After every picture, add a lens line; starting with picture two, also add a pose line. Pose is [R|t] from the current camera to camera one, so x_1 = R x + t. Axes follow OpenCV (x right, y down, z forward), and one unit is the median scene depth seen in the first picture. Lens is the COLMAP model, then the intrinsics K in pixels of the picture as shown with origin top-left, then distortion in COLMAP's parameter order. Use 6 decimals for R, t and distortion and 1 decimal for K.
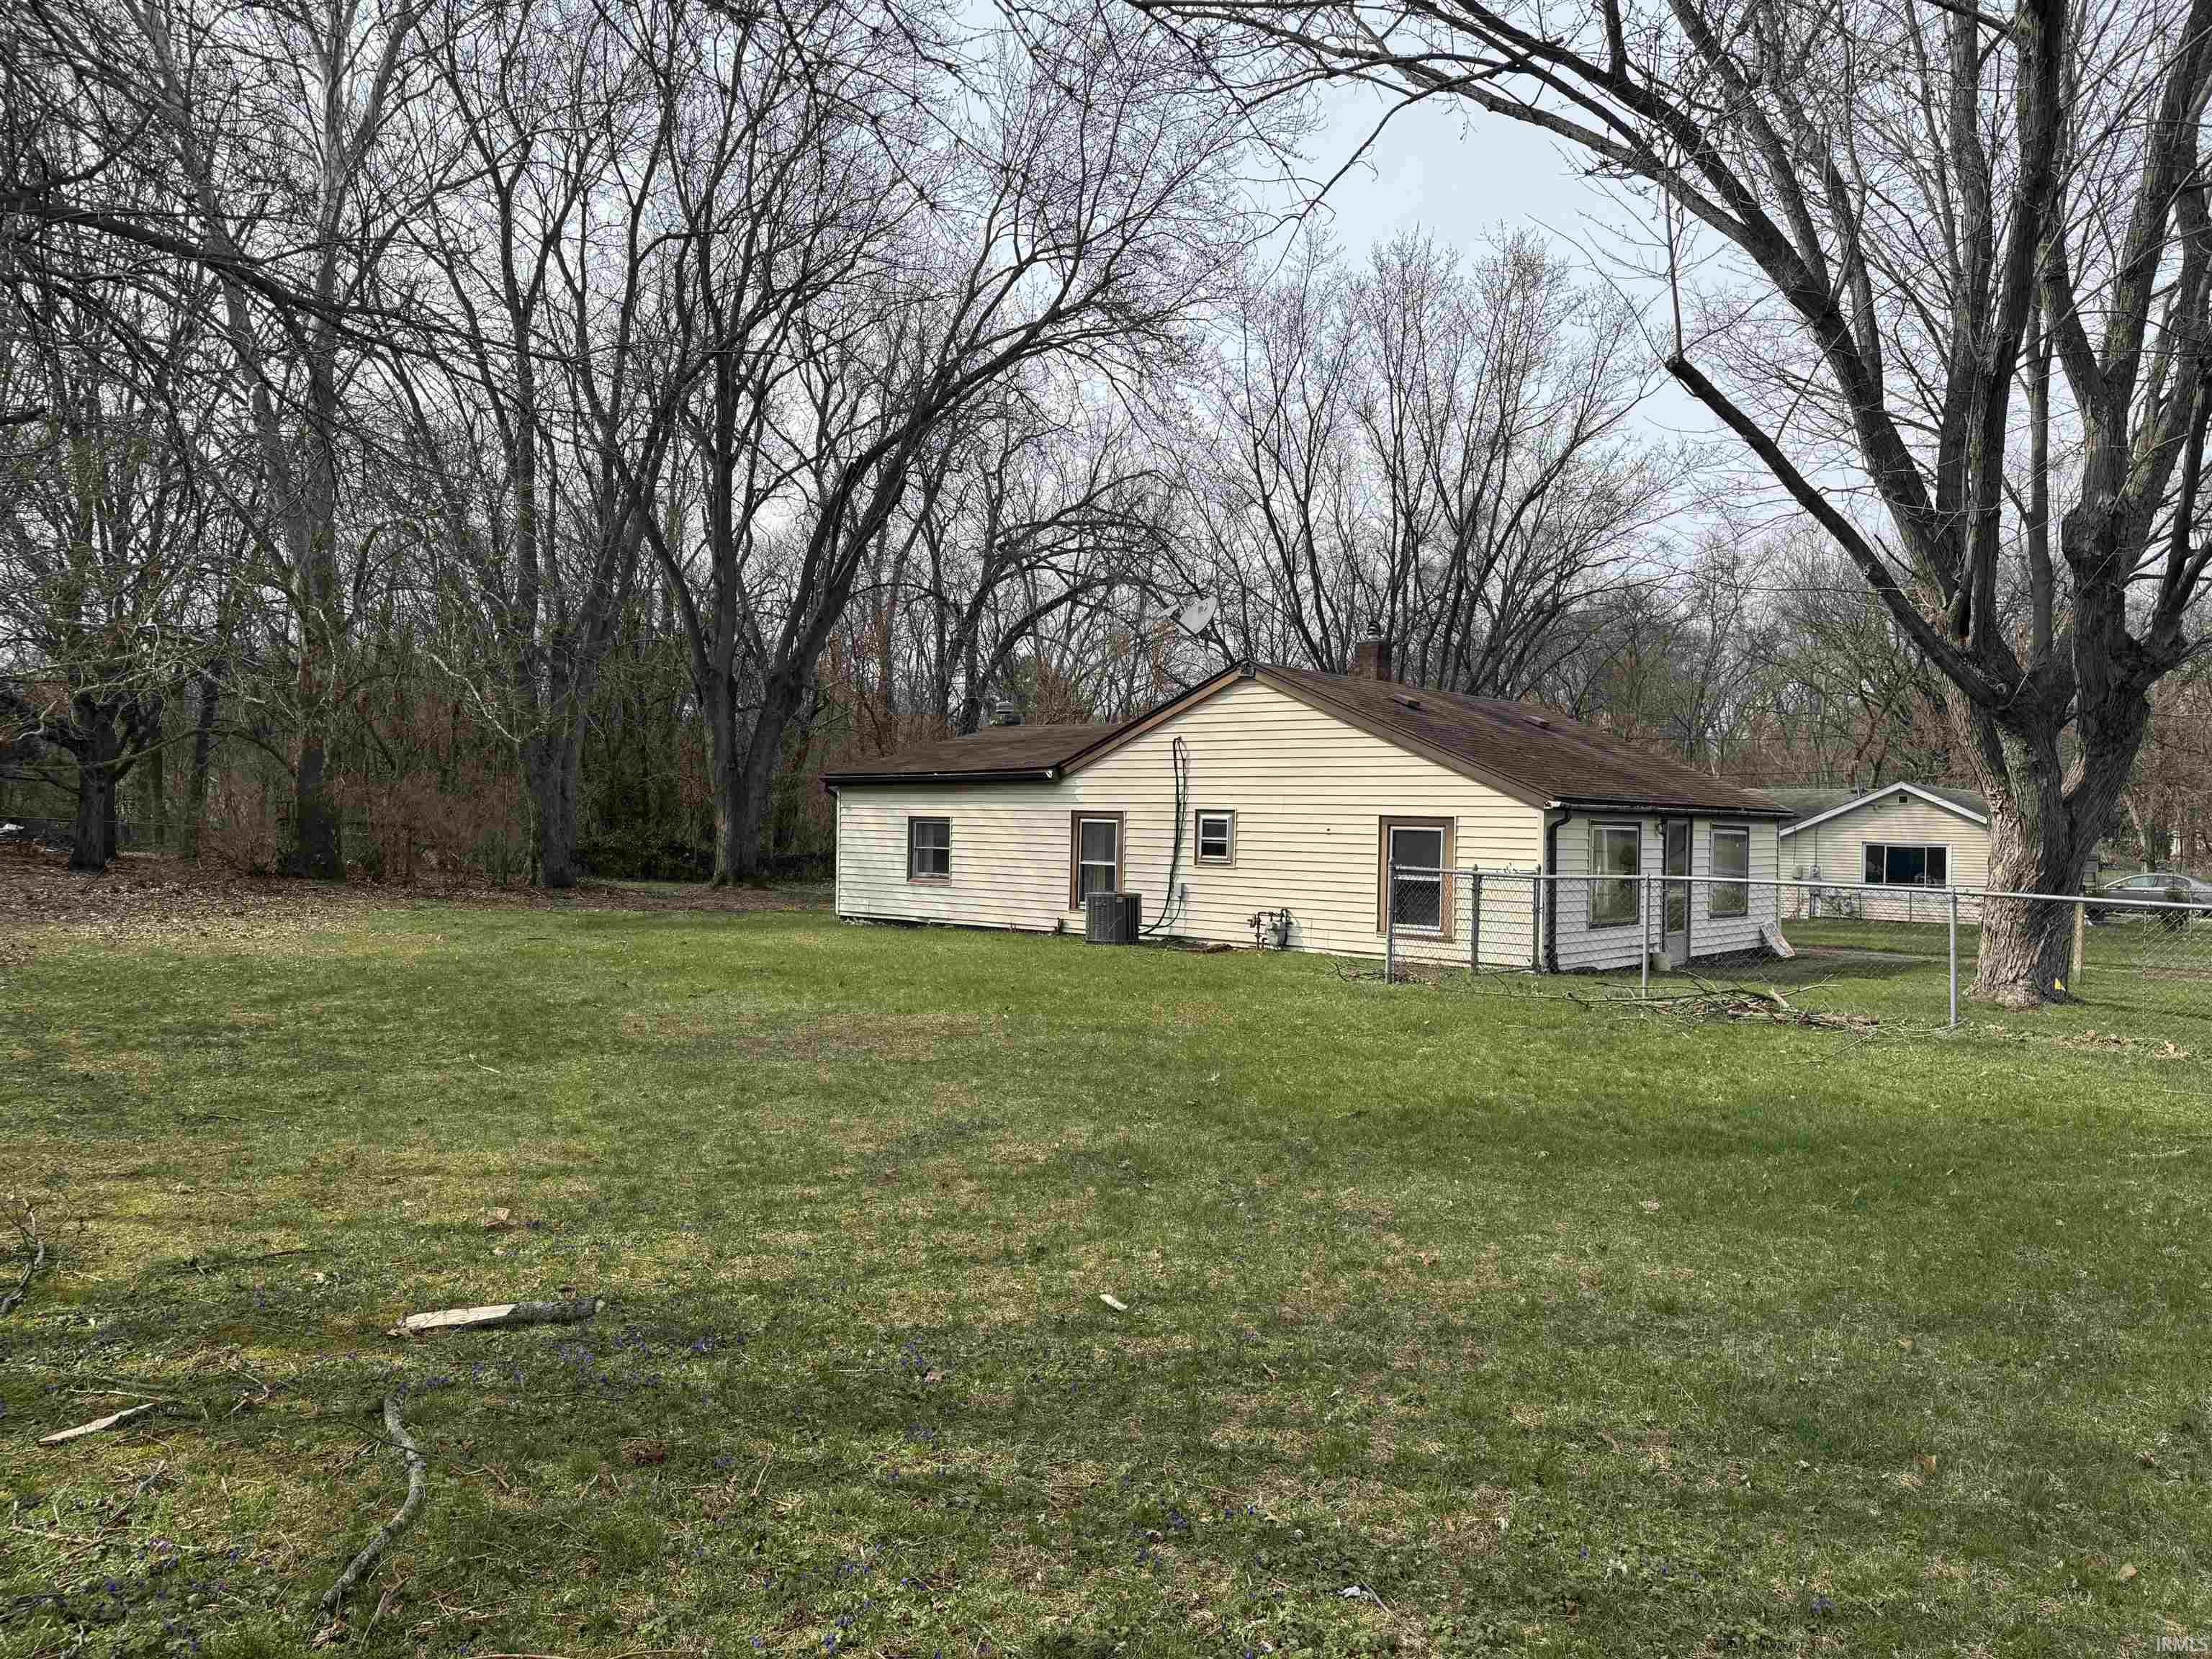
lens RADIAL K [[1562.7, 0, 1106.0], [0, 1562.7, 829.5], [0, 0, 1]] dist [0.005845, 0.000818]
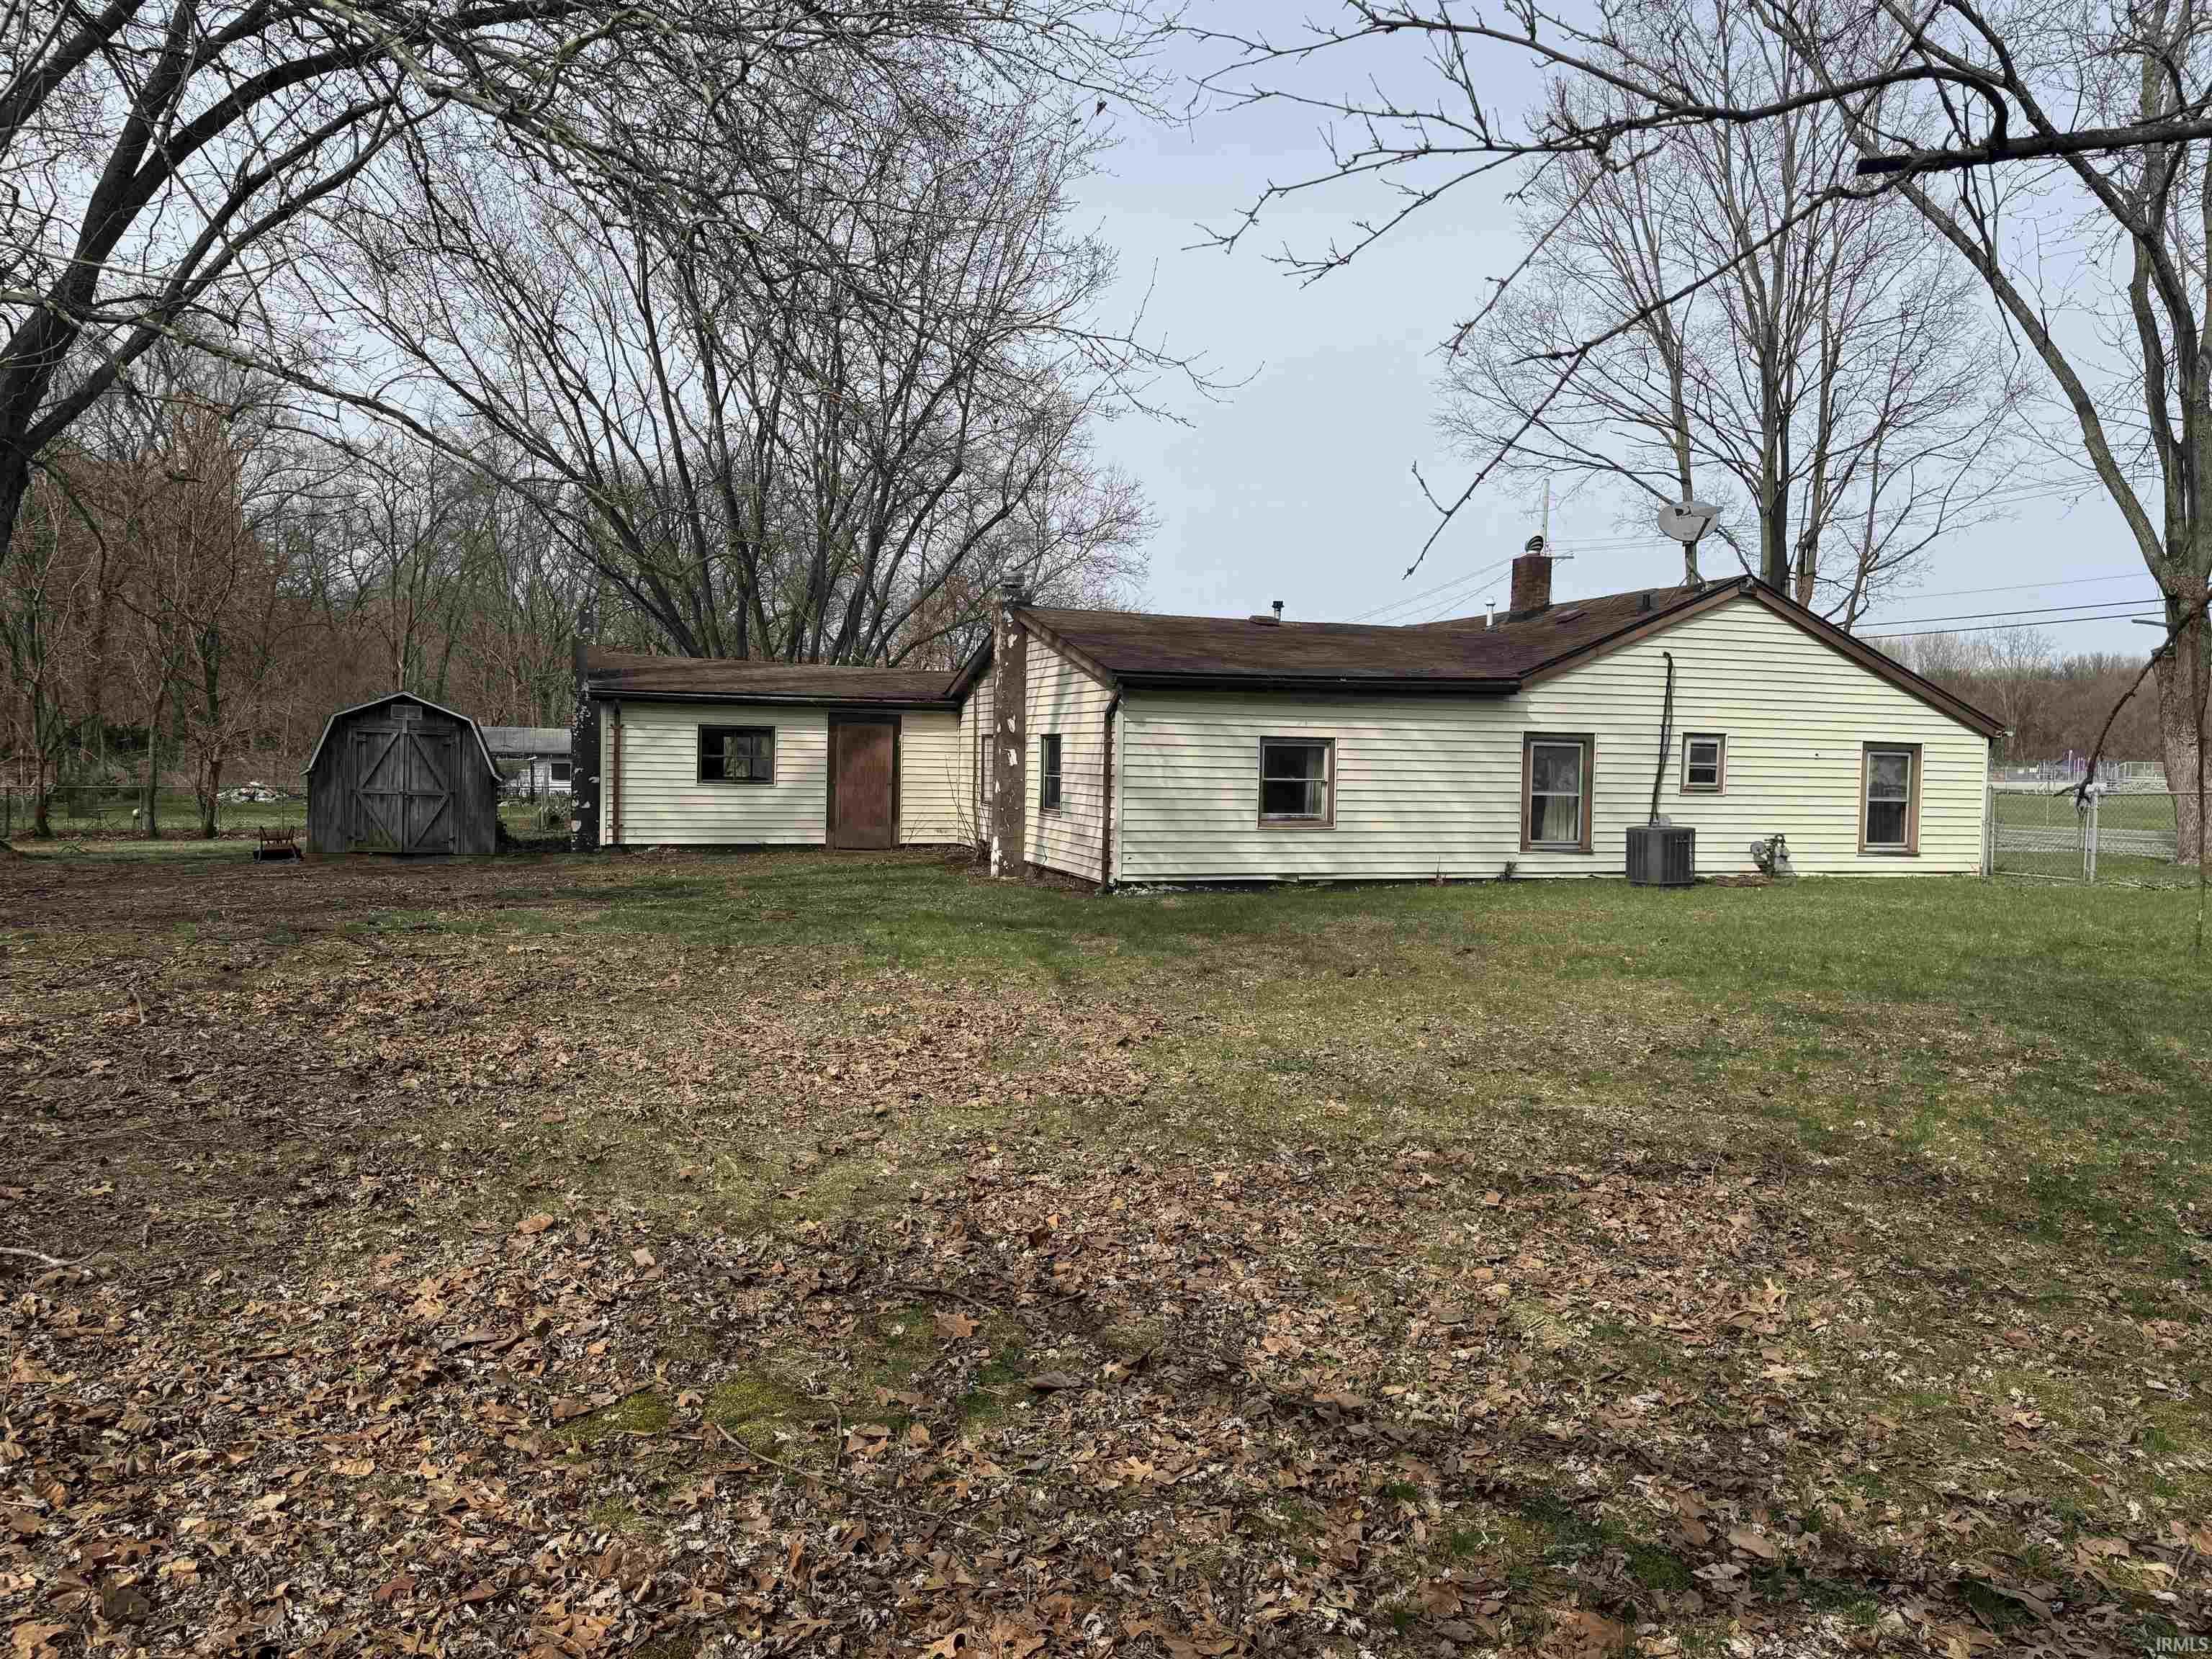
lens RADIAL K [[1562.7, 0, 1106.0], [0, 1562.7, 829.5], [0, 0, 1]] dist [0.005845, 0.000818]
pose [[0.557646, -0.067498, 0.827330, -0.894760], [-0.010868, 0.996009, 0.088585, -0.033786], [-0.830008, -0.058390, 0.554687, 0.766989]]
